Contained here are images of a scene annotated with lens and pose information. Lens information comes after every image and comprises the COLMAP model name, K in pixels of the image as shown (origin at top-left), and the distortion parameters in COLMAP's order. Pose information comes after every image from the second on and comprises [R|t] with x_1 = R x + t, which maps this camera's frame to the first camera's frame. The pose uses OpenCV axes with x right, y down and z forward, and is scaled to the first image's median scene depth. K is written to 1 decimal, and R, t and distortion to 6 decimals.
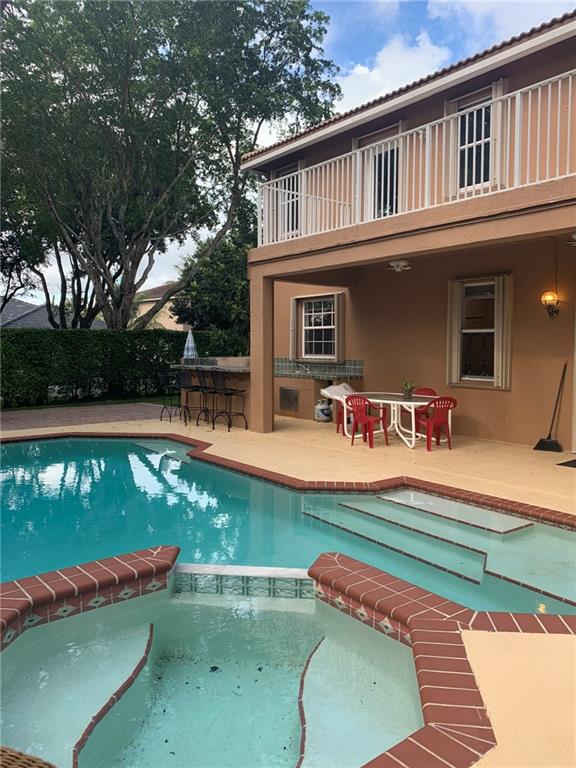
lens RADIAL K [[584.7, 0, 288.9], [0, 584.7, 376.3], [0, 0, 1]] dist [0.051098, -0.052635]
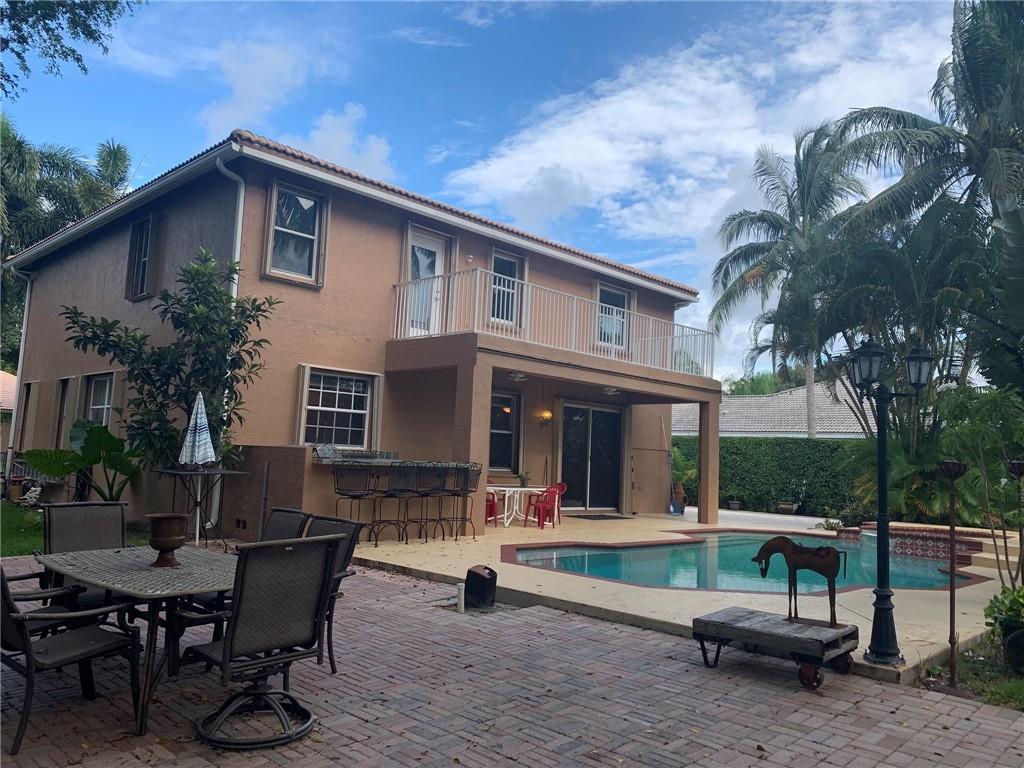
lens RADIAL K [[779.5, 0, 513.9], [0, 779.5, 388.7], [0, 0, 1]] dist [0.051098, -0.052635]
pose [[-0.131973, 0.081682, 0.987882, -1.051140], [-0.004953, 0.996532, -0.083059, -0.025606], [-0.991241, -0.015855, -0.131111, 0.927816]]
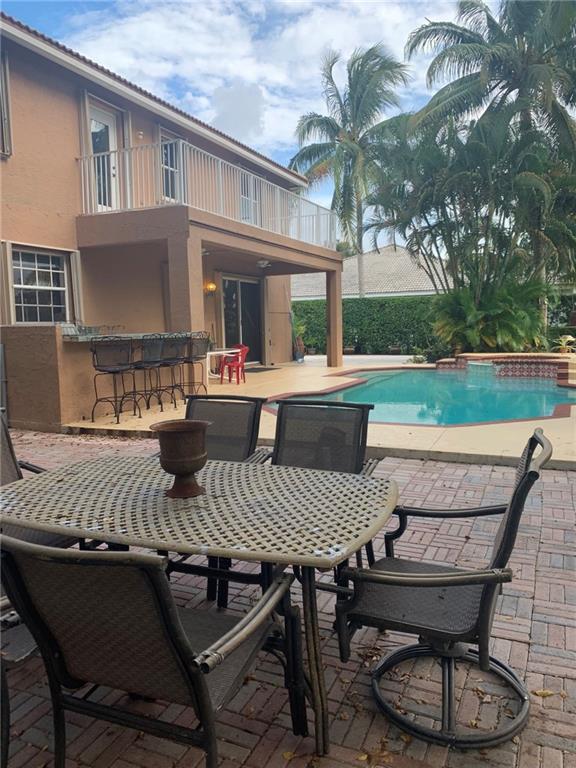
lens RADIAL K [[584.7, 0, 289.5], [0, 584.7, 385.5], [0, 0, 1]] dist [0.051098, -0.052635]
pose [[-0.456855, -0.082112, 0.885743, -0.839906], [0.056427, 0.991050, 0.120978, -0.029975], [-0.887750, 0.105249, -0.448133, 1.097918]]
